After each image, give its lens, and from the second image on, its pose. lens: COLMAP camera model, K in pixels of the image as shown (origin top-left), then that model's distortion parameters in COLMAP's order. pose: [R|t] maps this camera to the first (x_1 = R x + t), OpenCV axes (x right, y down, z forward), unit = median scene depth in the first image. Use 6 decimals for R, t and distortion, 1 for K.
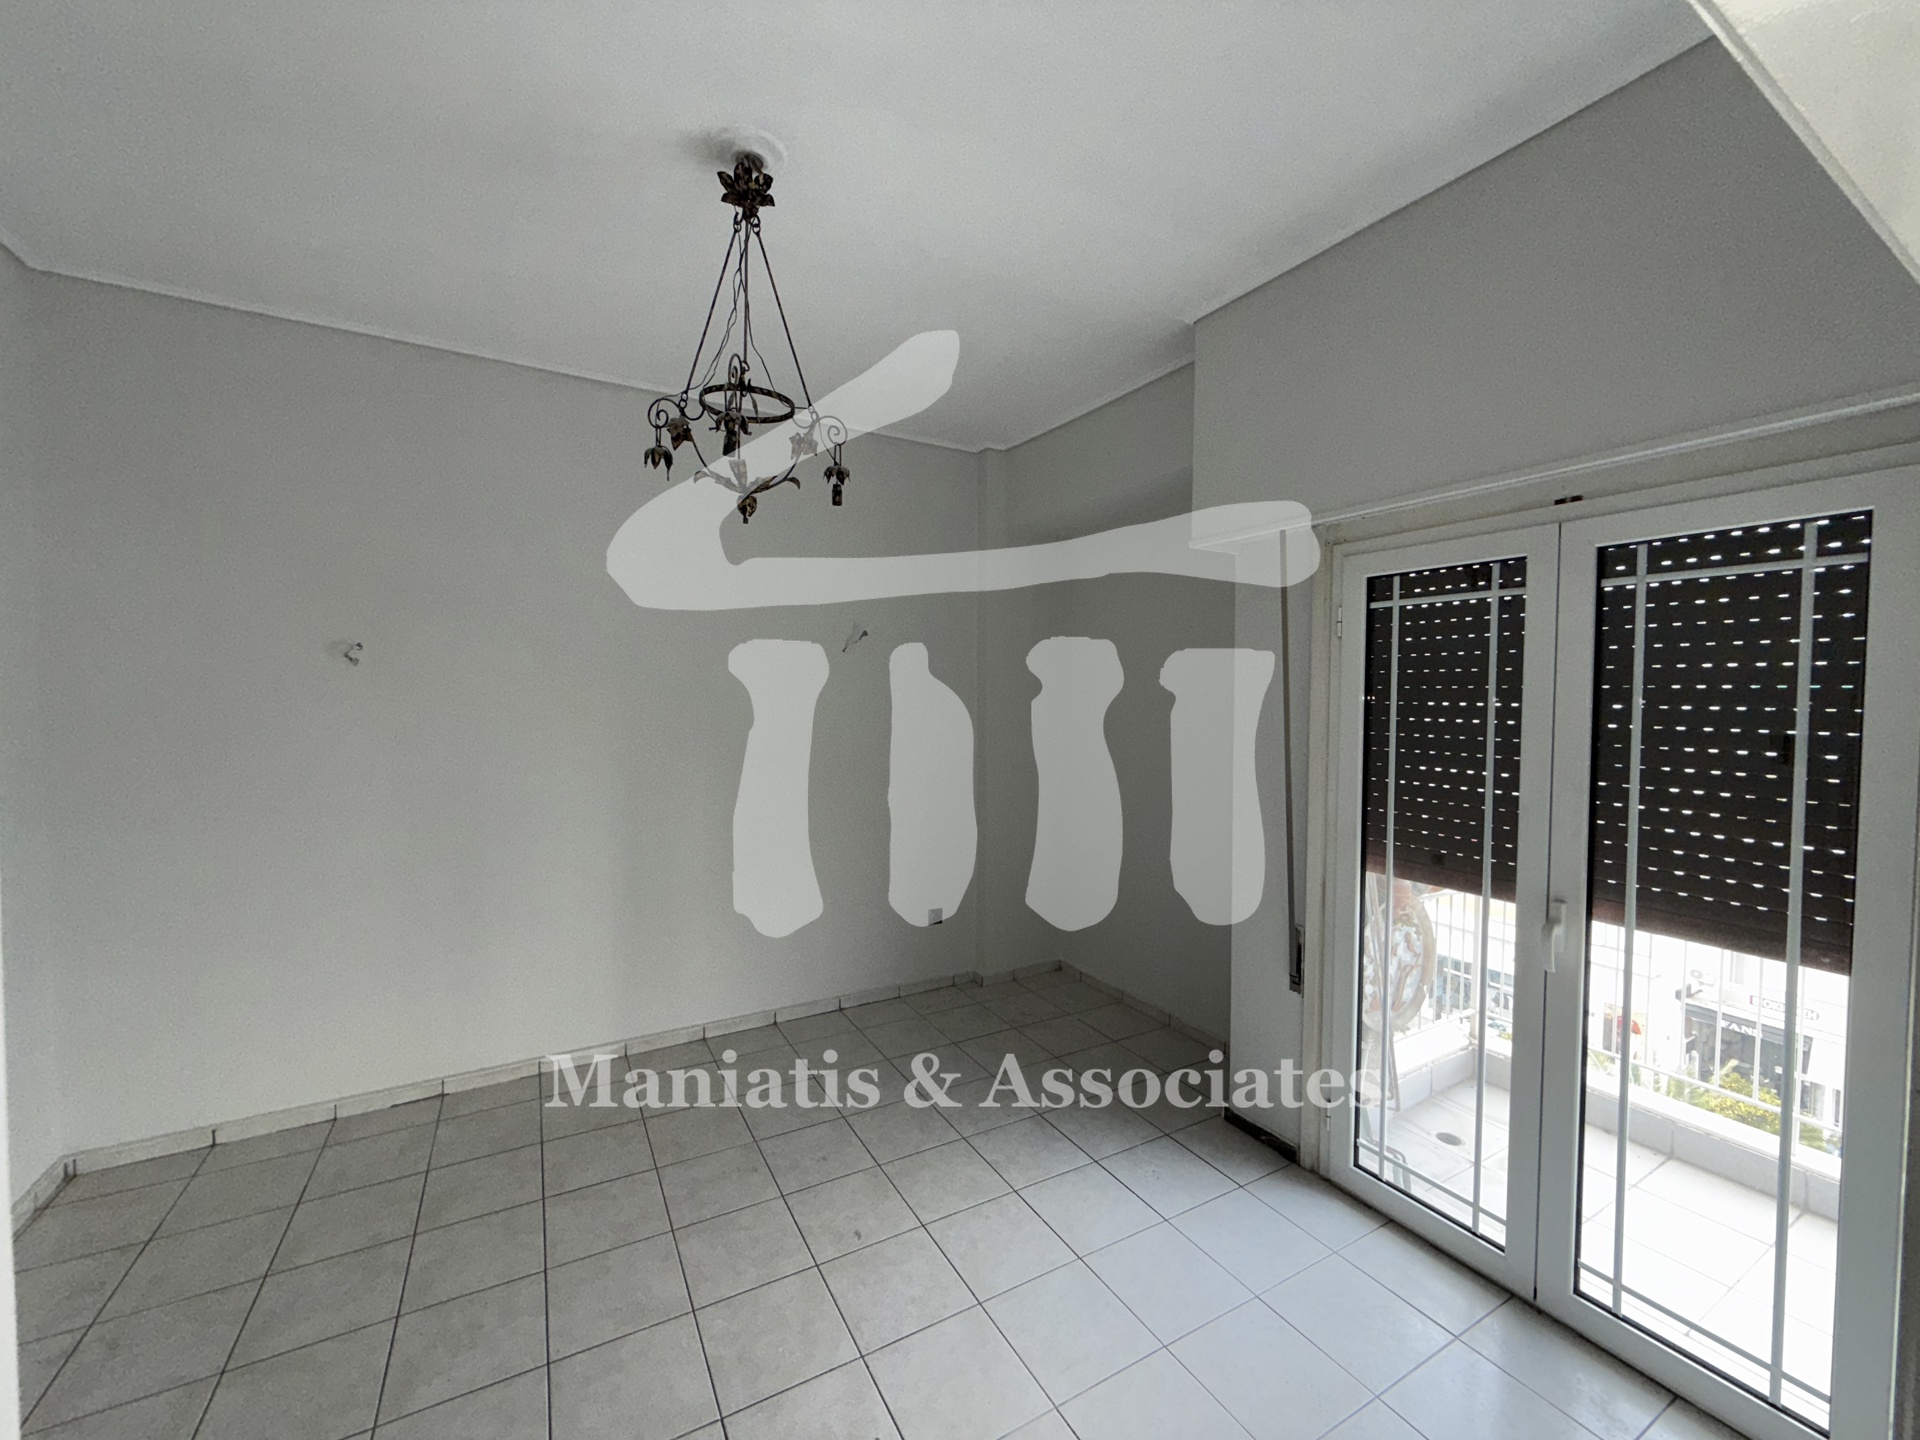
lens RADIAL K [[762.4, 0, 956.8], [0, 762.4, 705.1], [0, 0, 1]] dist [-0.001923, 0.000124]
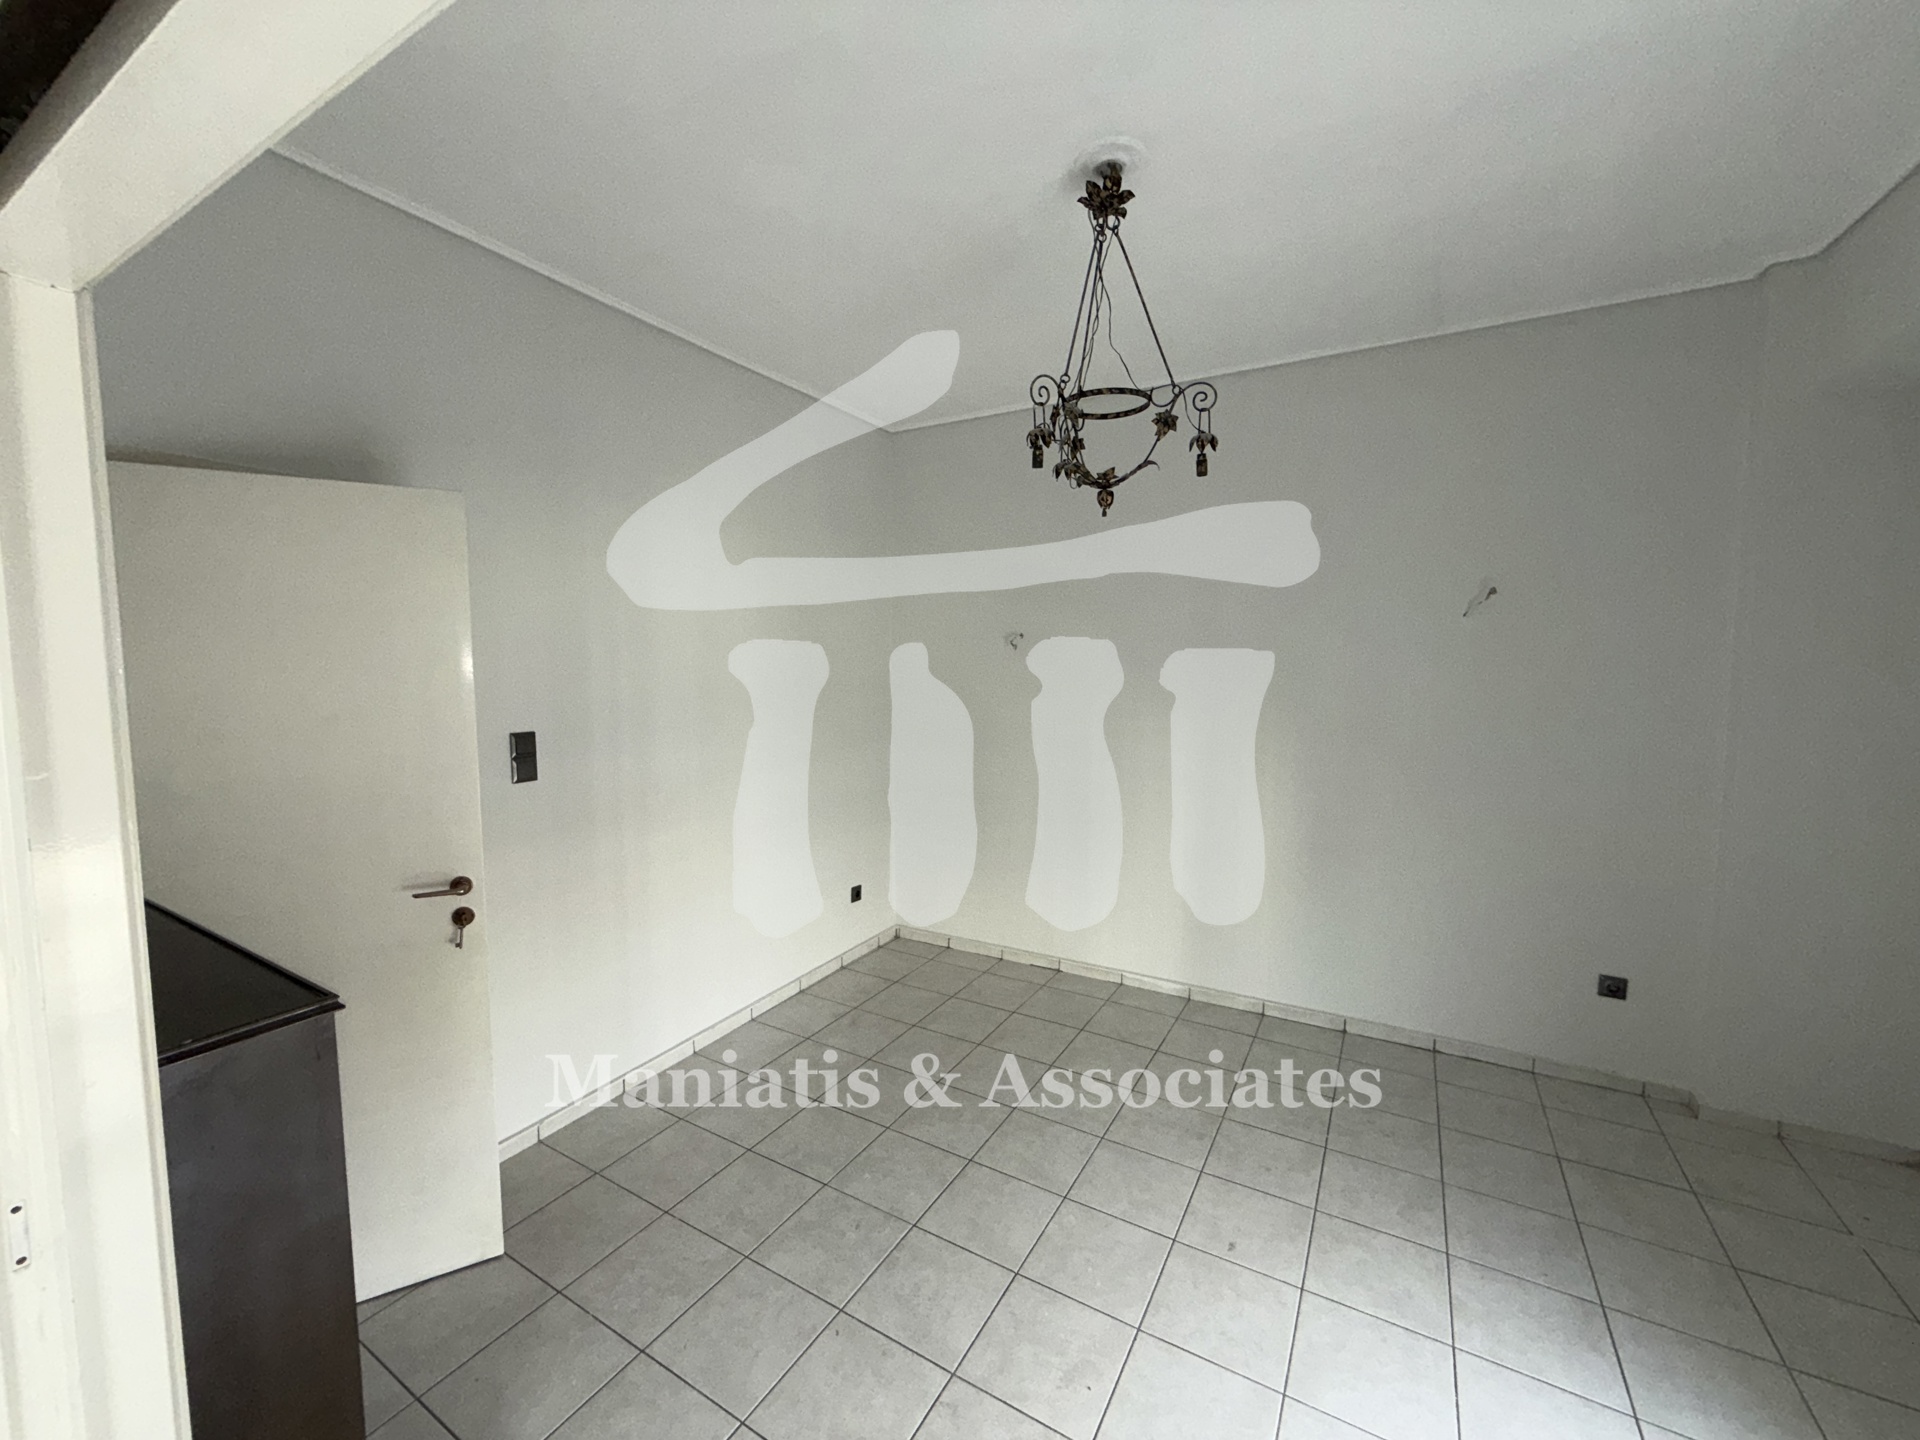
lens RADIAL K [[762.4, 0, 942.7], [0, 762.4, 702.8], [0, 0, 1]] dist [-0.001923, 0.000124]
pose [[0.493102, 0.042171, -0.868949, 0.495223], [-0.005029, 0.998946, 0.045626, -0.021429], [0.869957, -0.018128, 0.492794, 0.237207]]
